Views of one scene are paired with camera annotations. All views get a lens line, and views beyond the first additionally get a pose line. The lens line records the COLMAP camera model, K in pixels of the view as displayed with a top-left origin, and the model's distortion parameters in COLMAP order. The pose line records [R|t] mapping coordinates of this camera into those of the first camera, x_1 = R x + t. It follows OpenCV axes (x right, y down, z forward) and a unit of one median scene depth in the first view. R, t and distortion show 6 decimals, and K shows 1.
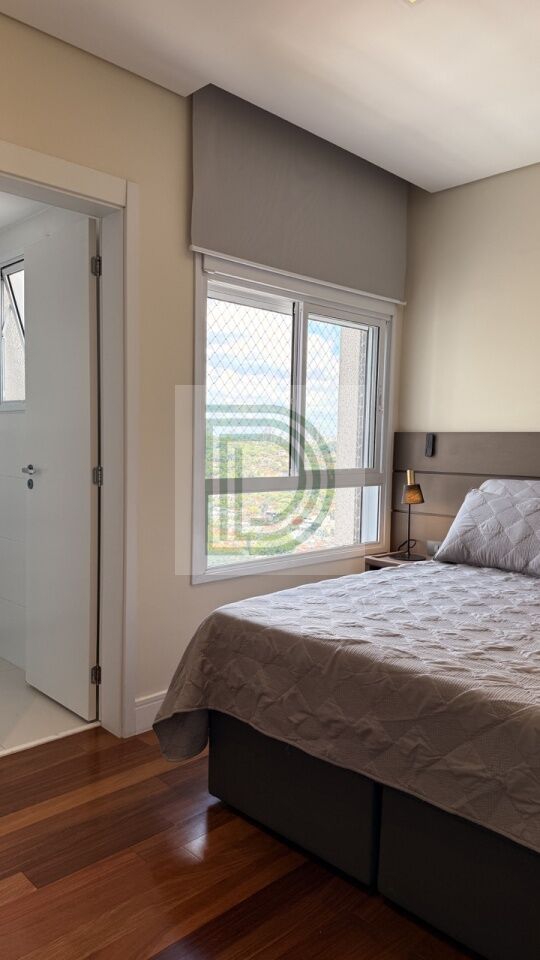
lens RADIAL K [[661.5, 0, 269.3], [0, 661.5, 483.2], [0, 0, 1]] dist [0.029524, -0.020015]
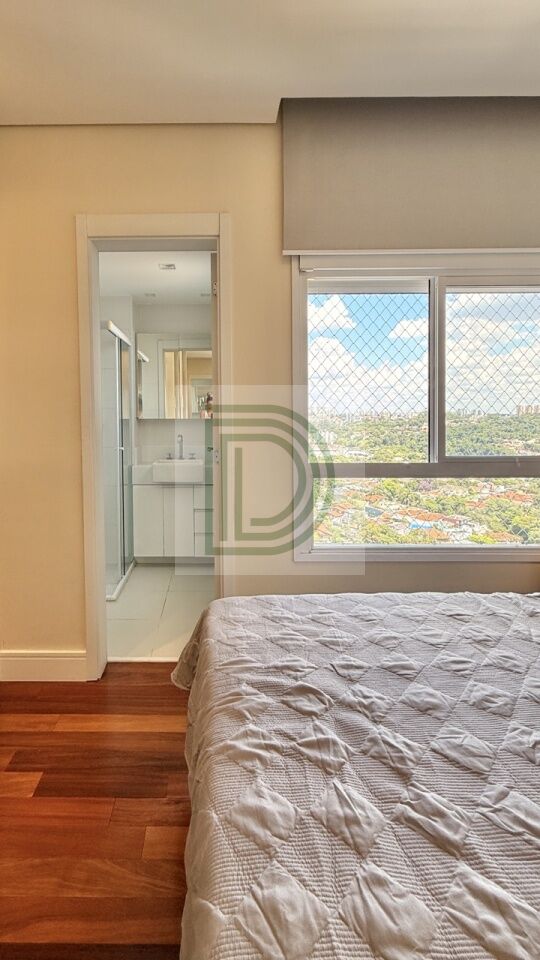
lens RADIAL K [[447.0, 0, 224.8], [0, 447.0, 421.5], [0, 0, 1]] dist [0.001990, 0.000035]
pose [[0.711237, -0.004385, -0.702938, 0.354848], [-0.028207, 0.998997, -0.034772, -0.050464], [0.702386, 0.044559, 0.710400, 0.445048]]
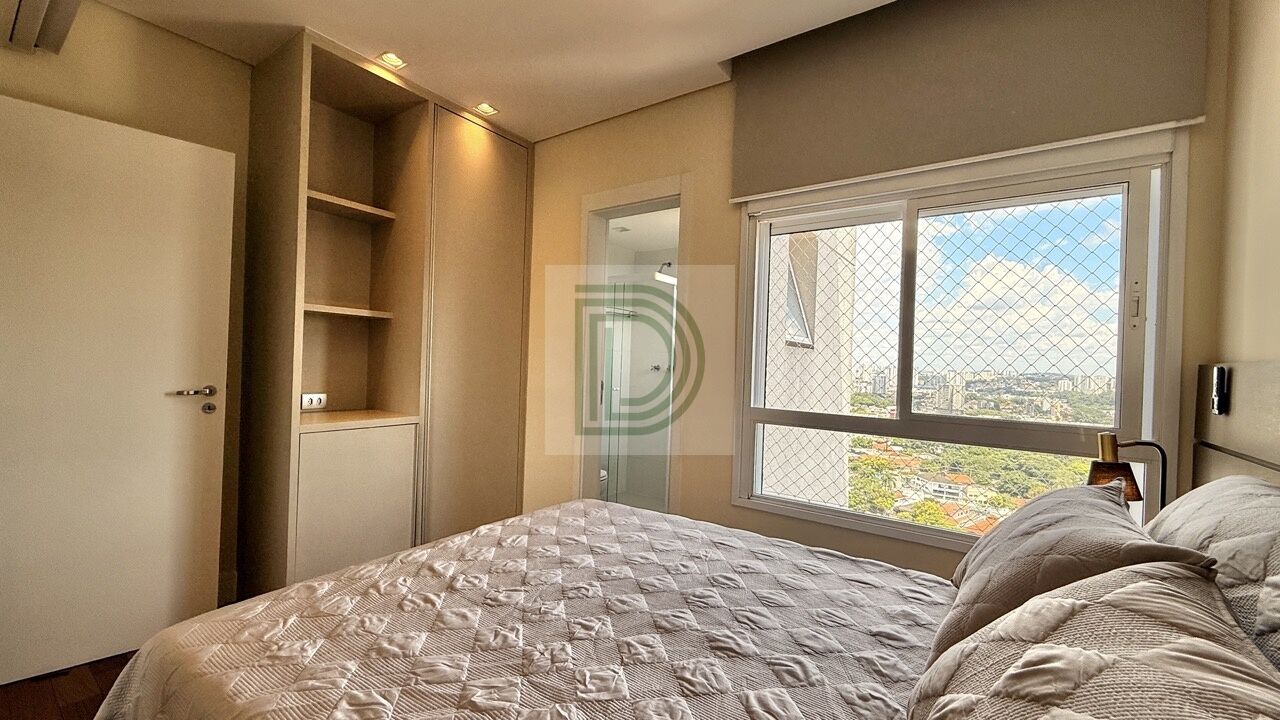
lens RADIAL K [[514.7, 0, 645.0], [0, 514.7, 361.7], [0, 0, 1]] dist [0.001204, -0.000590]
pose [[0.189666, -0.006559, -0.981827, 0.803799], [-0.081806, 0.996395, -0.022460, -0.054170], [0.978435, 0.084579, 0.188445, 0.791479]]
